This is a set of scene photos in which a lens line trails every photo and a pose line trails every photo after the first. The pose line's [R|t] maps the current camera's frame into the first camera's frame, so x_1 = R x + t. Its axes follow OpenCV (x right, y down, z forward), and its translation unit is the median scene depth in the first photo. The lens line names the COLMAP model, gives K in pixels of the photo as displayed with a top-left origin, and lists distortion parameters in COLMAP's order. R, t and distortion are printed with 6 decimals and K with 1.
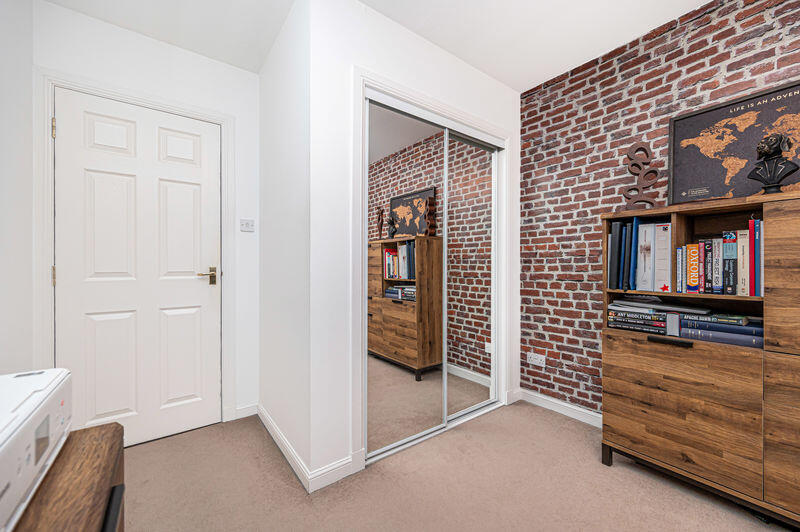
lens RADIAL K [[317.8, 0, 425.4], [0, 317.8, 271.4], [0, 0, 1]] dist [-0.004259, -0.000592]
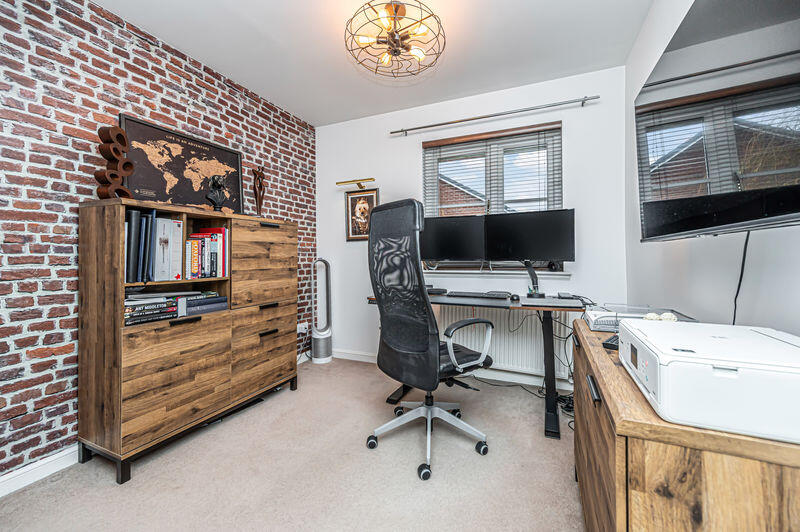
lens RADIAL K [[317.8, 0, 403.9], [0, 317.8, 251.1], [0, 0, 1]] dist [-0.004259, -0.000592]
pose [[-0.453098, 0.017794, 0.891283, -0.674737], [0.013692, 0.999822, -0.013000, -0.014667], [-0.891355, 0.006313, -0.453261, 0.812817]]
